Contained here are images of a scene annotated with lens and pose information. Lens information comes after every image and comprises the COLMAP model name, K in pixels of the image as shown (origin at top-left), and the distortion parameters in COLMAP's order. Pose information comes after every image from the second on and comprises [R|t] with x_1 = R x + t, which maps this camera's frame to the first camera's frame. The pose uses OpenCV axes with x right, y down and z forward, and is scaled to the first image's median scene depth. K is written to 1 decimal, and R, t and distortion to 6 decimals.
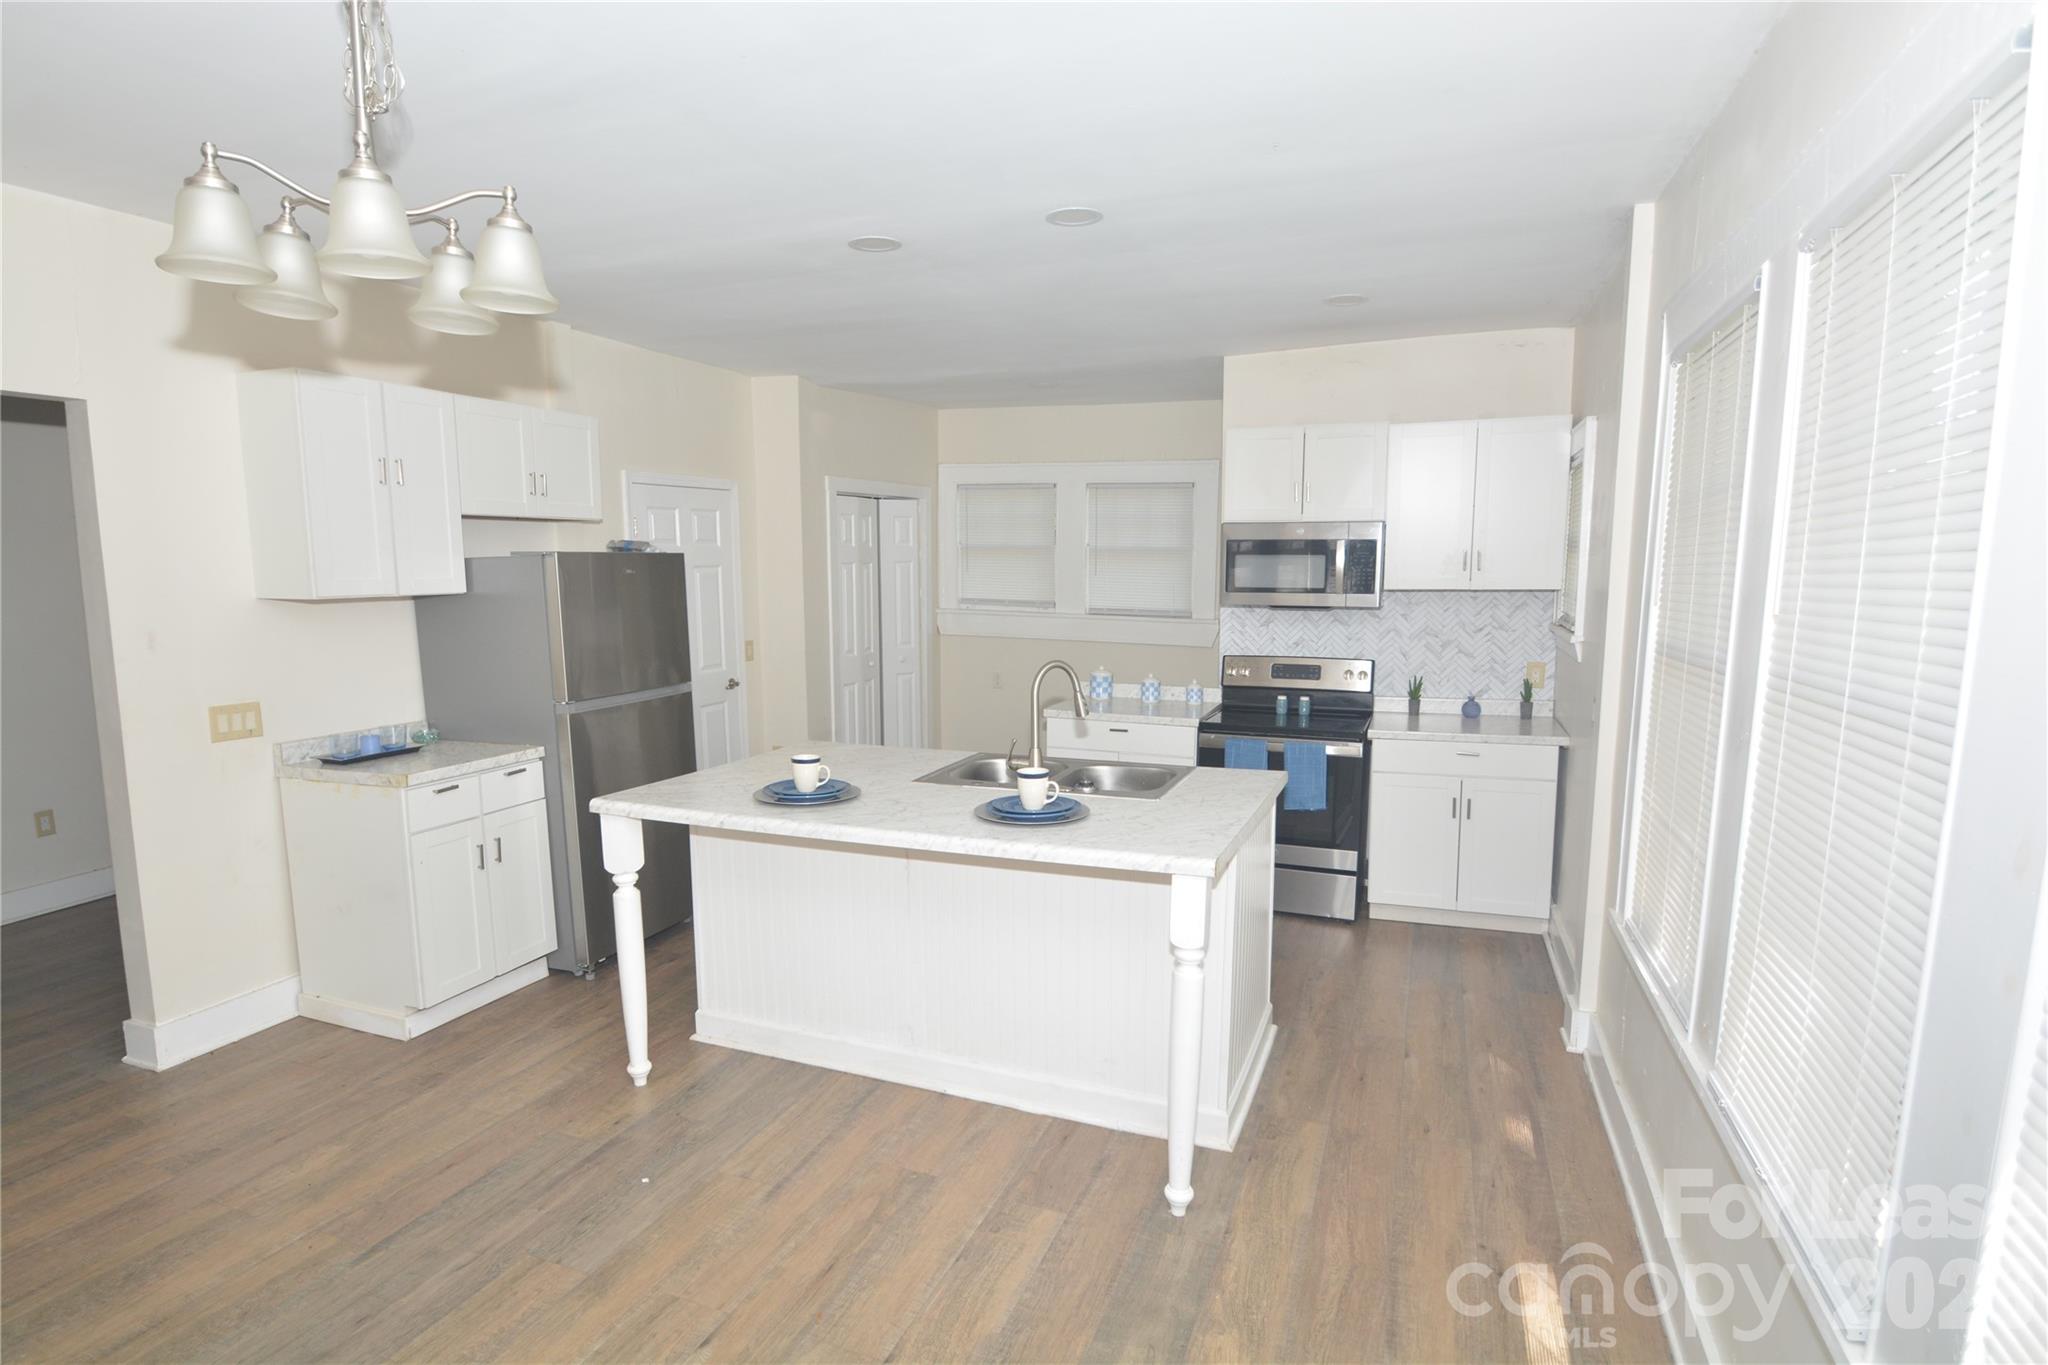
lens RADIAL K [[1049.7, 0, 1006.9], [0, 1049.7, 705.9], [0, 0, 1]] dist [-0.017414, 0.000999]
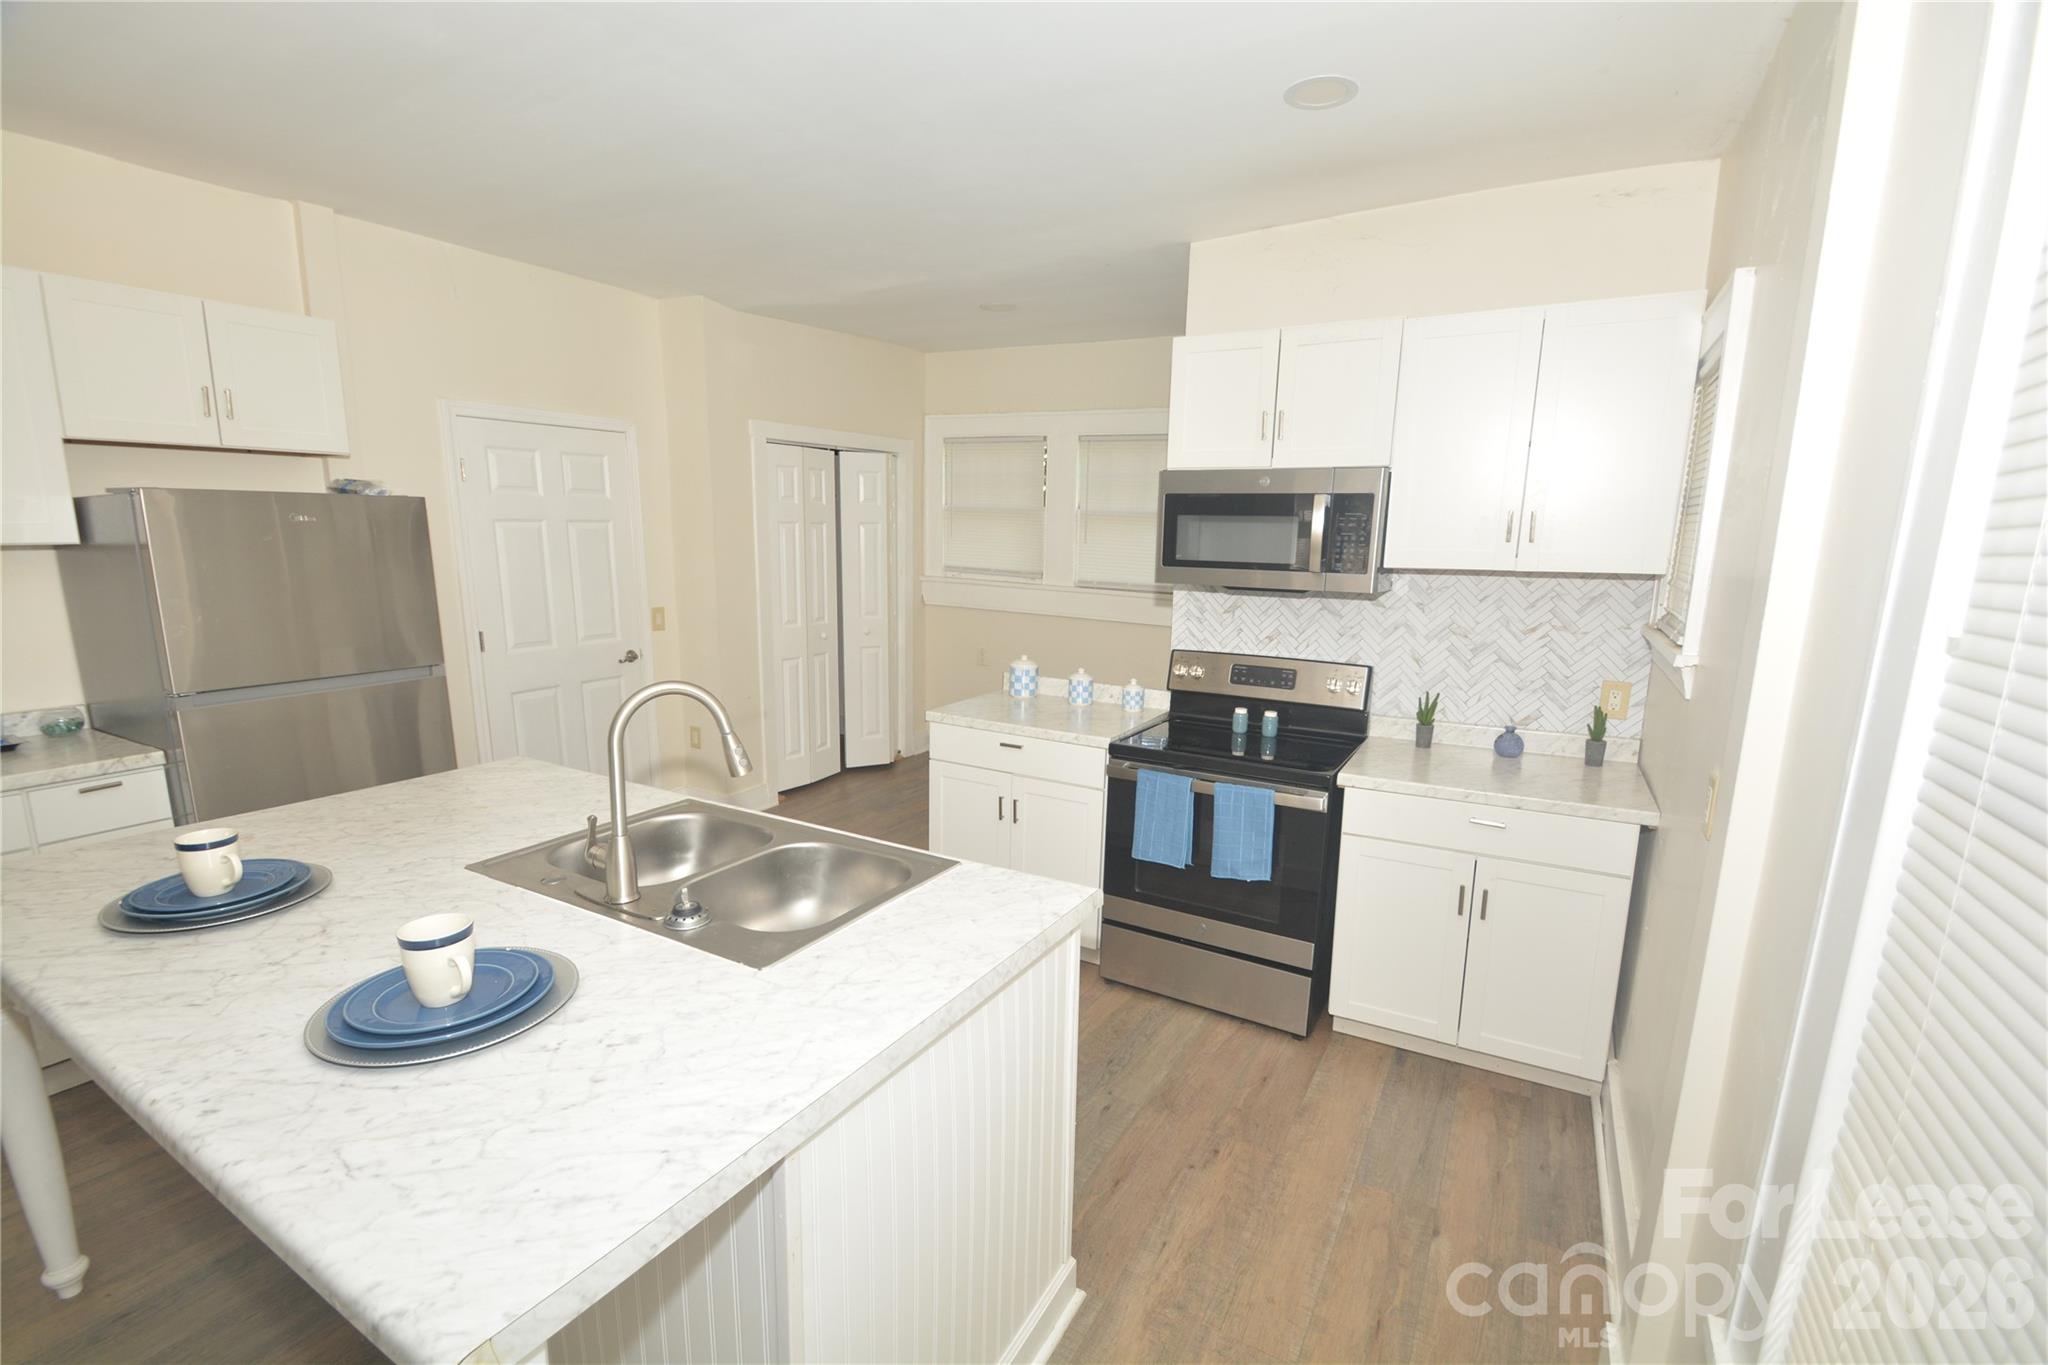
lens RADIAL K [[892.9, 0, 1006.3], [0, 892.9, 708.7], [0, 0, 1]] dist [0.002442, -0.011184]
pose [[0.988581, 0.048082, -0.142814, 0.192692], [-0.039739, 0.997364, 0.060709, -0.042328], [0.145356, -0.054340, 0.987886, 0.358855]]
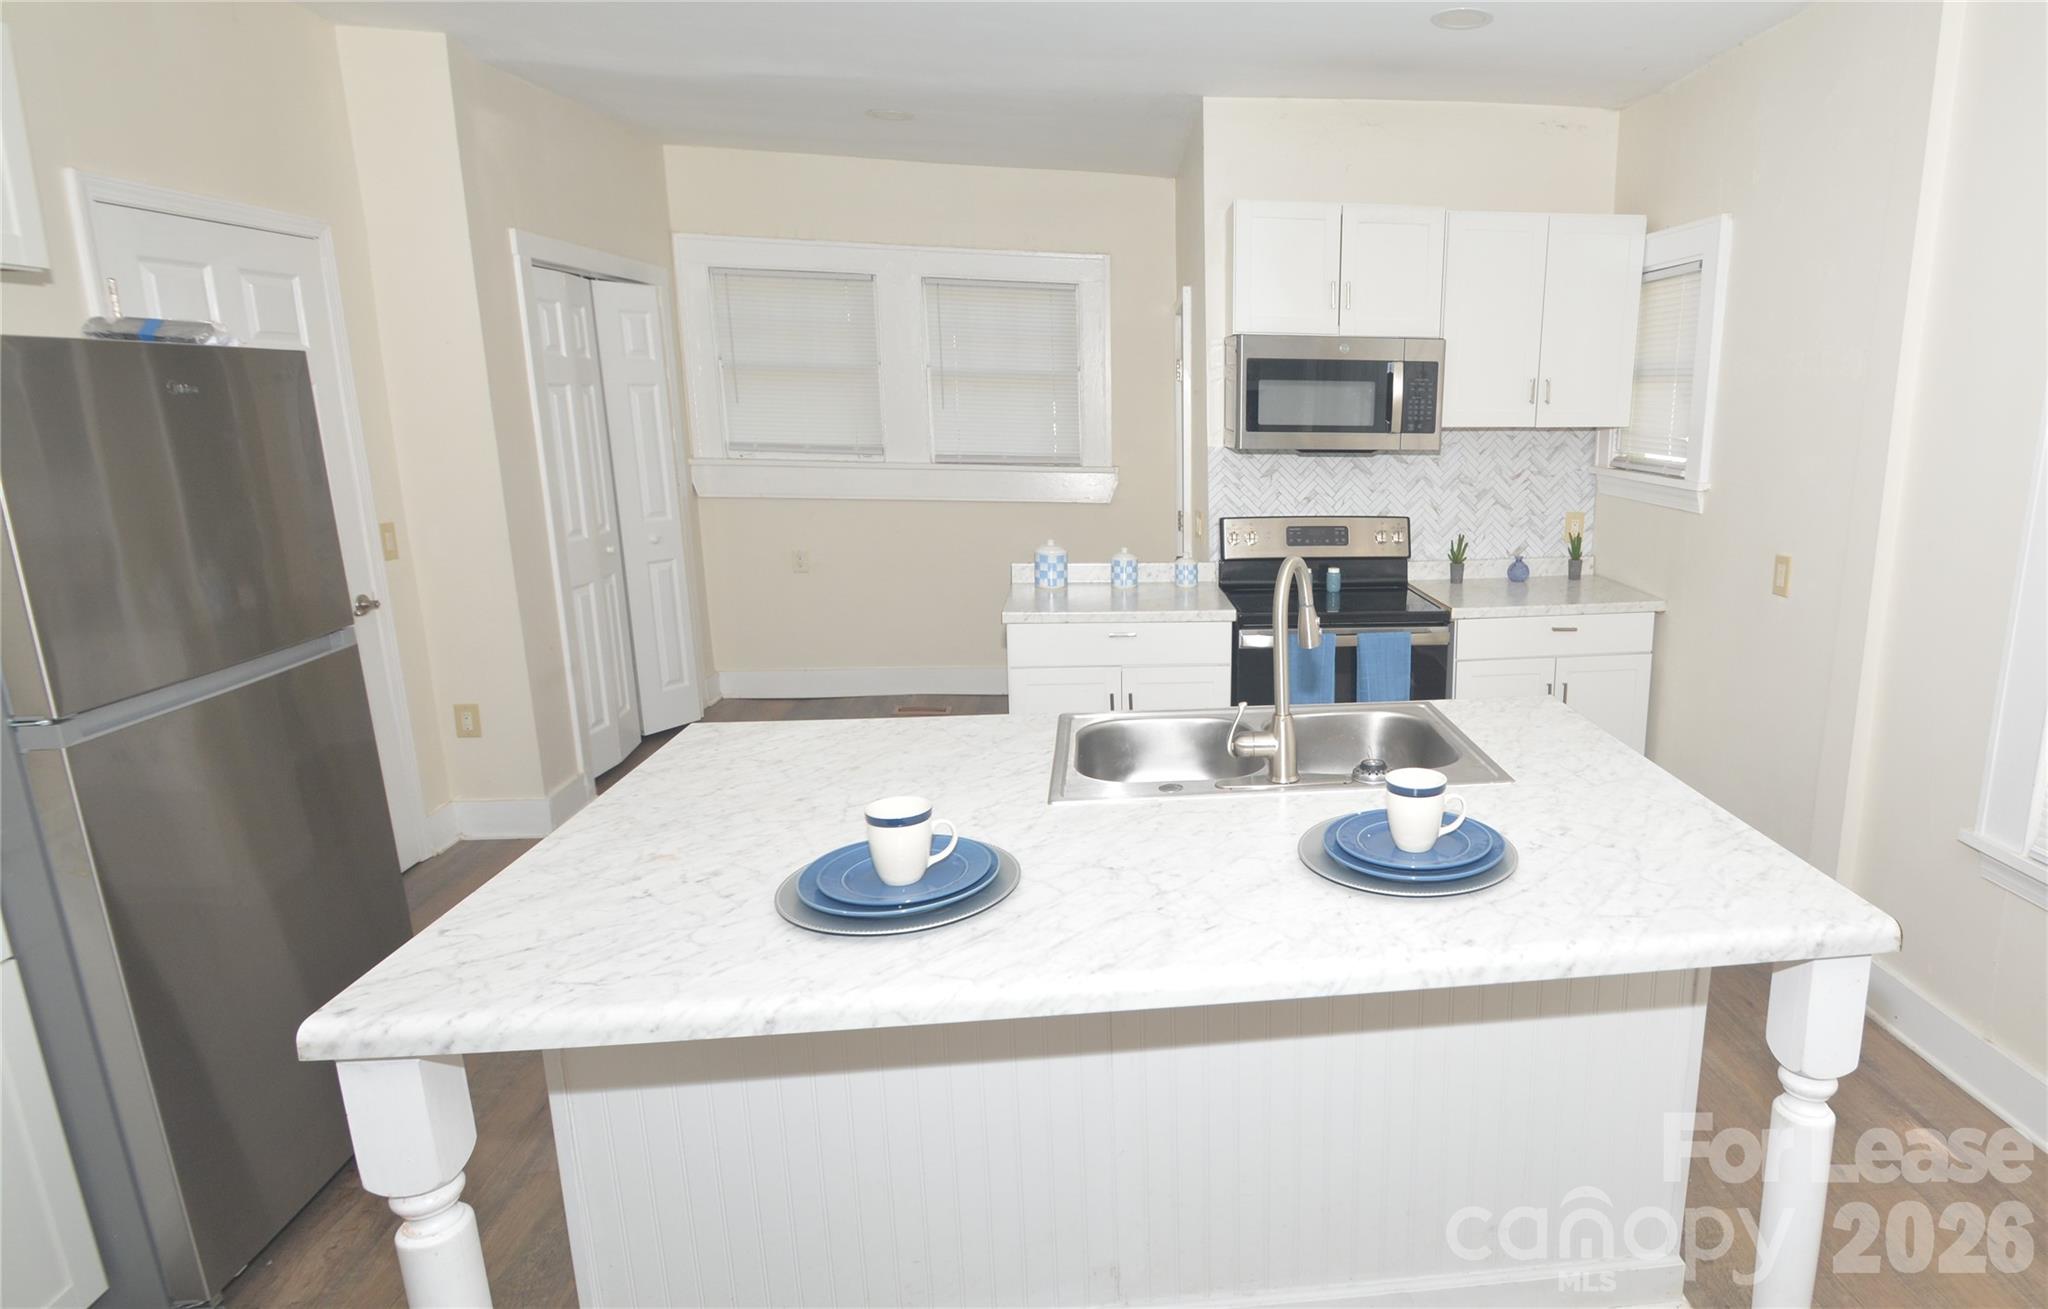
lens RADIAL K [[1123.3, 0, 1268.2], [0, 1123.3, 636.9], [0, 0, 1]] dist [-0.009553, 0.000682]
pose [[0.862004, -0.093555, 0.498192, -0.176736], [0.057012, 0.994478, 0.088107, -0.034721], [-0.503684, -0.047545, 0.862578, 0.314713]]
